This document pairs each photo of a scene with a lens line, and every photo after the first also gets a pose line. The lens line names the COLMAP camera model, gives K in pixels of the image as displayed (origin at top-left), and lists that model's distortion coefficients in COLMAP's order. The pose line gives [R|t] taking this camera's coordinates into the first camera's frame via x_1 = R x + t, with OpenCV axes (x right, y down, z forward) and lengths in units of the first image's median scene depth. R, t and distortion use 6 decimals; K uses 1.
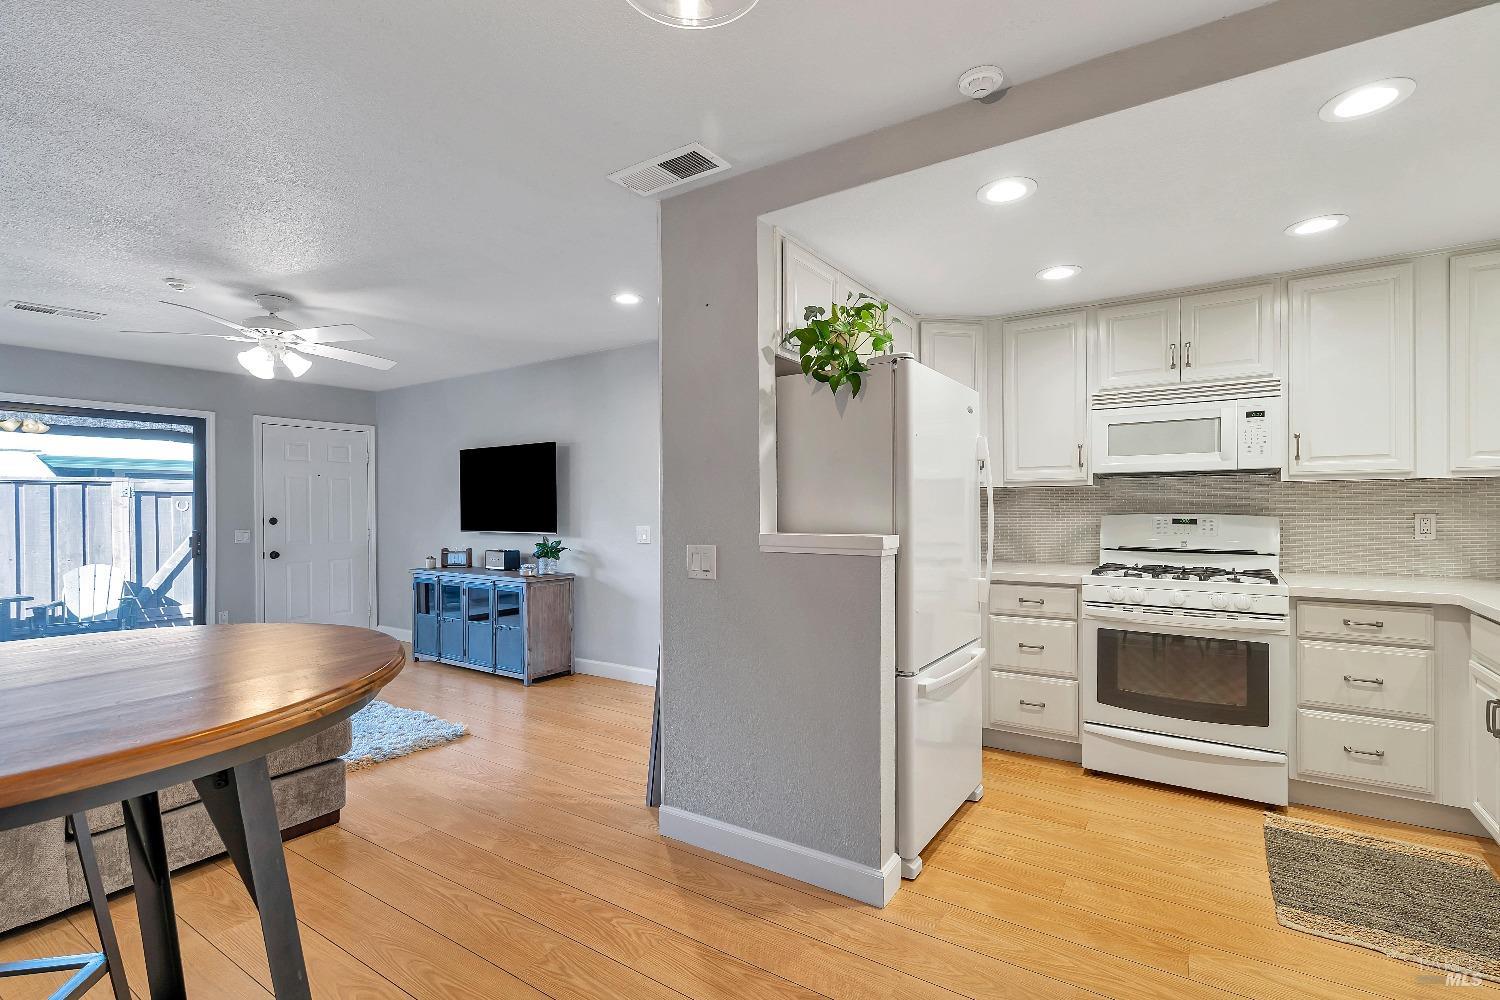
lens RADIAL K [[687.9, 0, 750.8], [0, 687.9, 505.9], [0, 0, 1]] dist [0.003329, 0.000396]
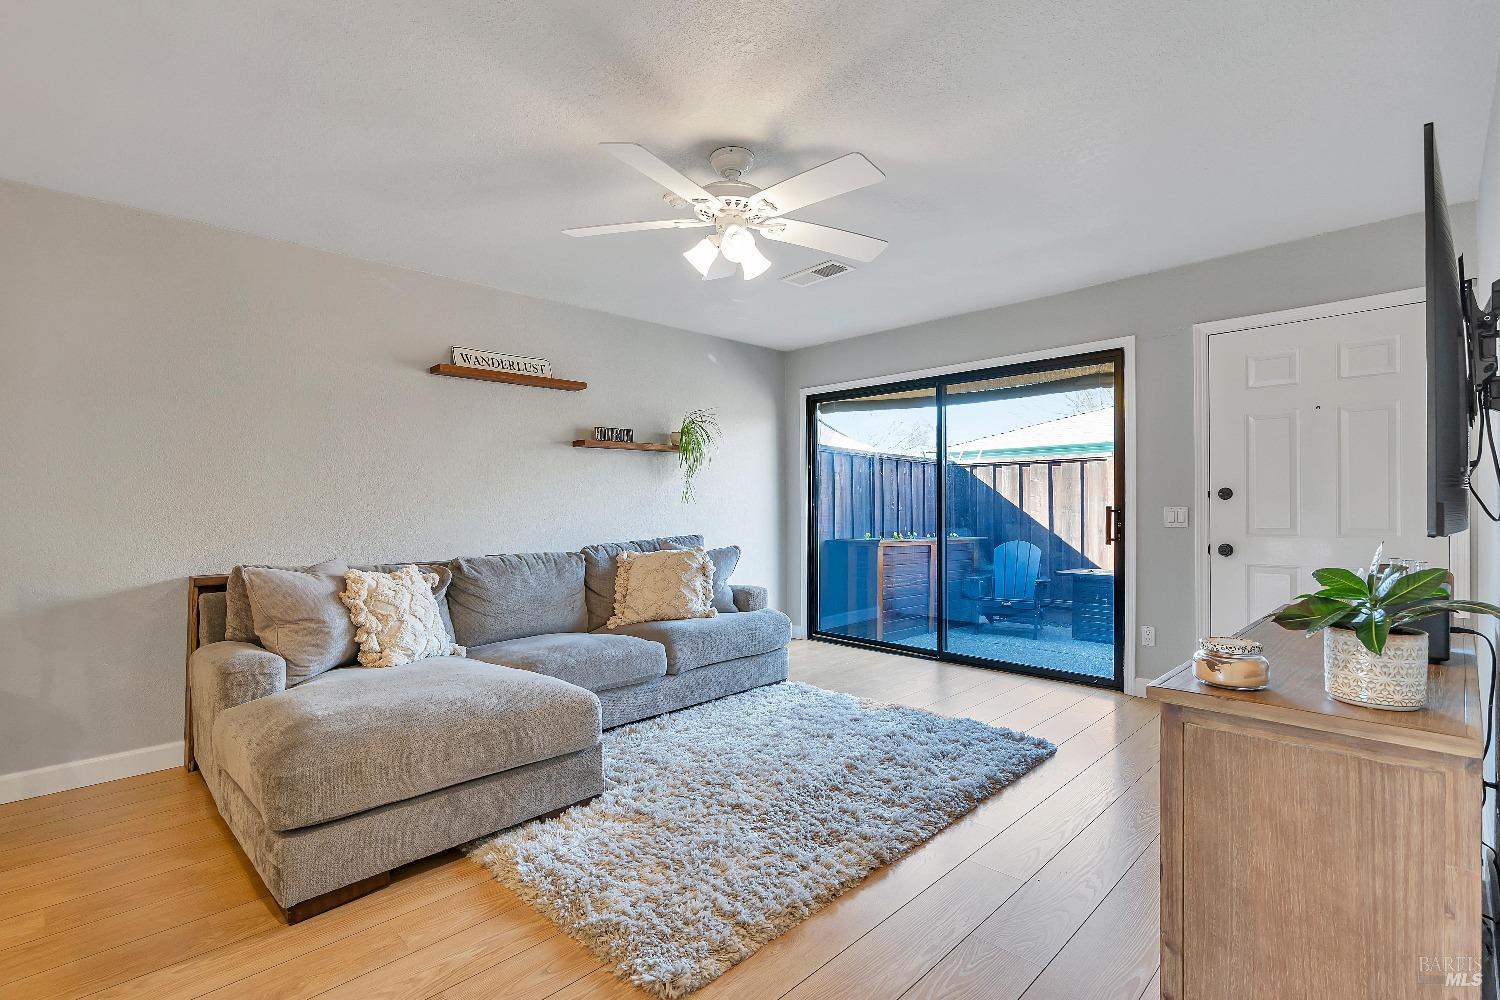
lens RADIAL K [[687.9, 0, 744.5], [0, 687.9, 498.2], [0, 0, 1]] dist [0.003329, 0.000396]
pose [[-0.198747, 0.008464, -0.980014, -0.019303], [0.008185, 0.999942, 0.006976, 0.018170], [0.980017, -0.006635, -0.198805, 0.708242]]
